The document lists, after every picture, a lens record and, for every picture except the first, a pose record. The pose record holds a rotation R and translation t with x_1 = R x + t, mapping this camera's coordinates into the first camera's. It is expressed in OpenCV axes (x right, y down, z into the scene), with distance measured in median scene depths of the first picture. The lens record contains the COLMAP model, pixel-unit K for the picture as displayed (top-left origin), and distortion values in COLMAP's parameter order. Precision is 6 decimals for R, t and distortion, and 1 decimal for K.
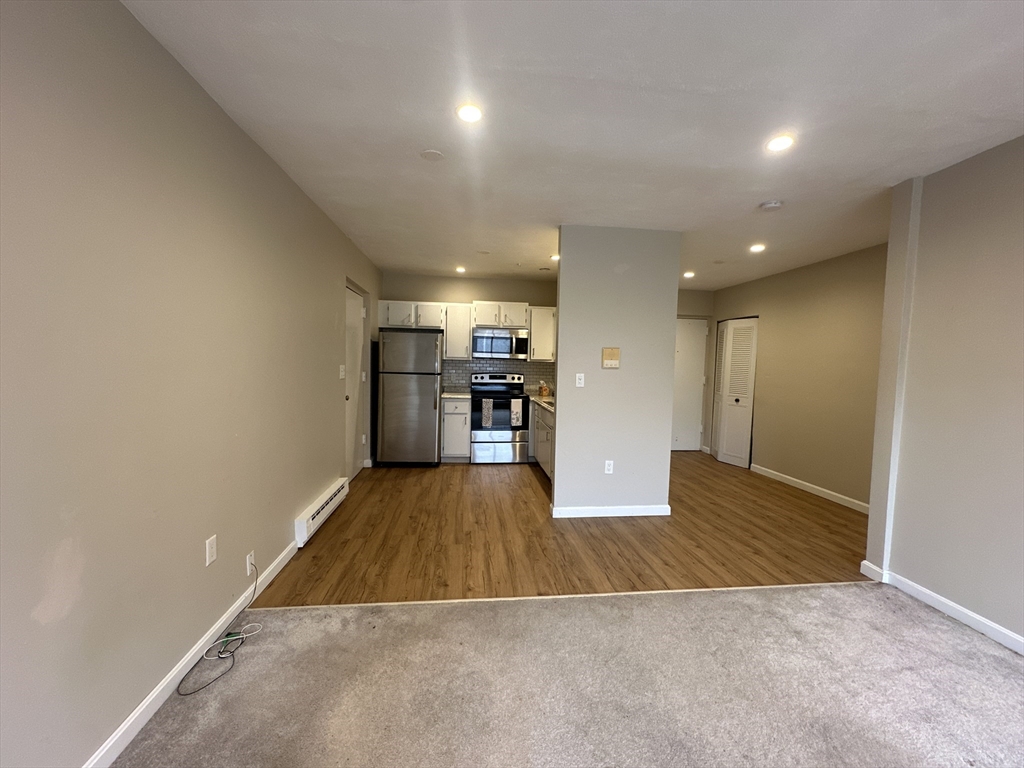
lens RADIAL K [[405.9, 0, 509.9], [0, 405.9, 382.4], [0, 0, 1]] dist [-0.001601, -0.000325]
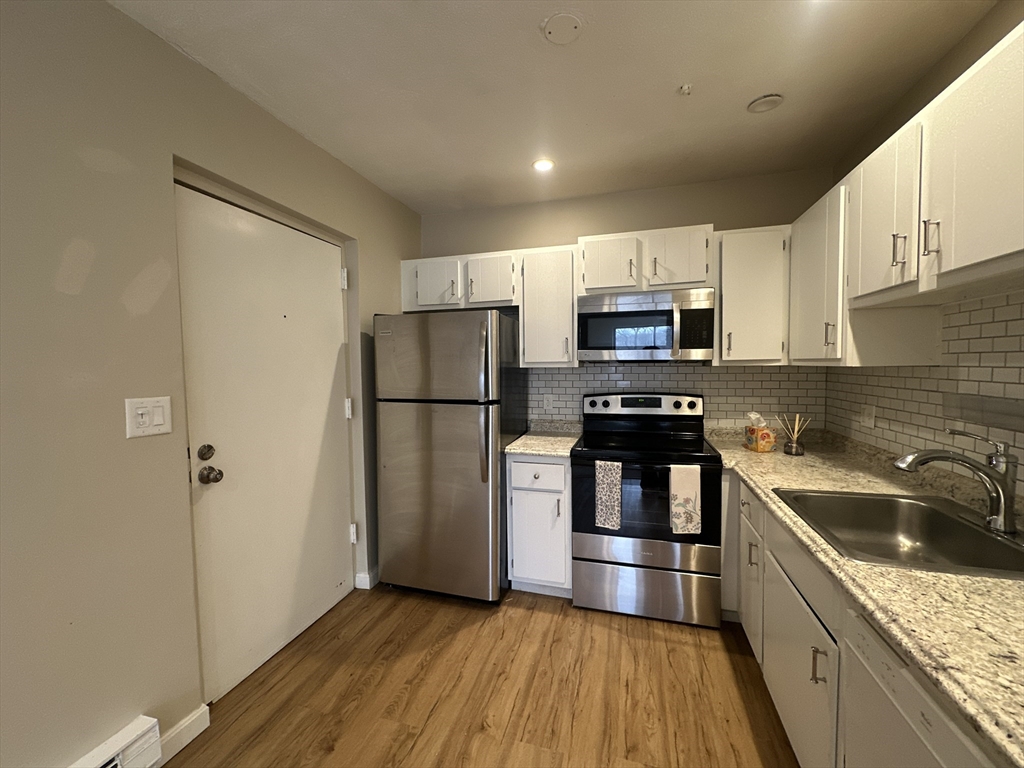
lens RADIAL K [[405.9, 0, 514.3], [0, 405.9, 382.4], [0, 0, 1]] dist [-0.001601, -0.000325]
pose [[0.922623, -0.017658, -0.385298, 0.016672], [0.012601, 0.999798, -0.015646, -0.033106], [0.385496, 0.009581, 0.922660, 0.574501]]
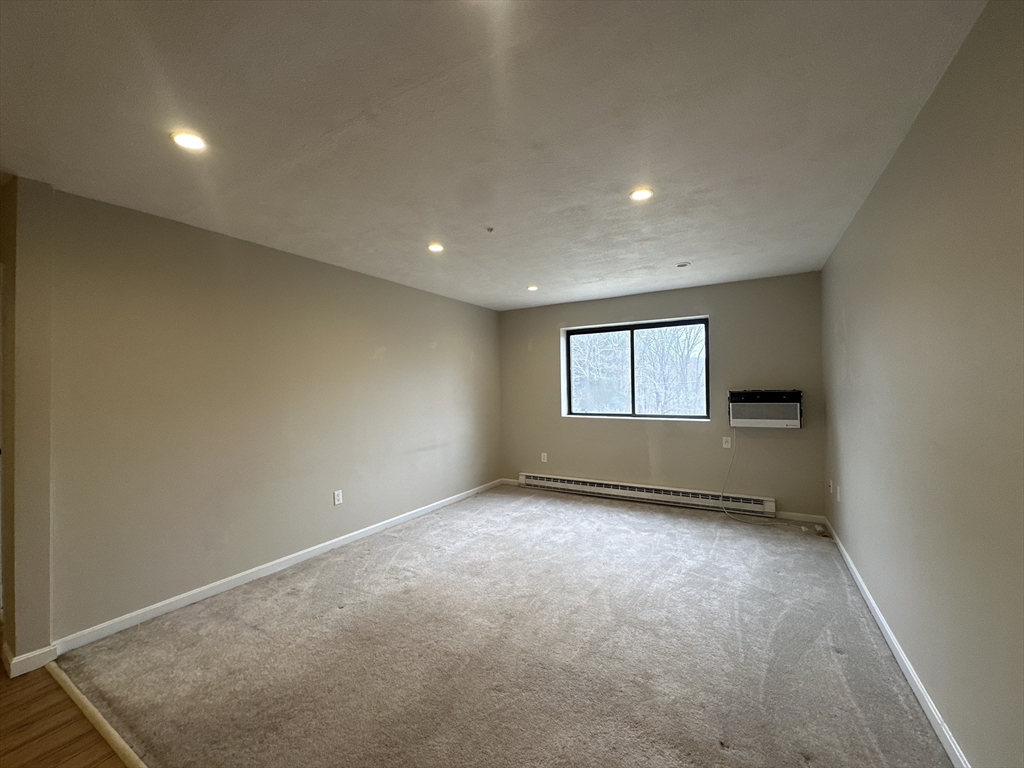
lens RADIAL K [[405.9, 0, 514.8], [0, 405.9, 384.7], [0, 0, 1]] dist [-0.001601, -0.000325]
pose [[-0.804410, -0.003960, 0.594062, -0.155595], [0.032082, 0.998229, 0.050096, -0.036542], [-0.593208, 0.059357, -0.802858, 0.515488]]
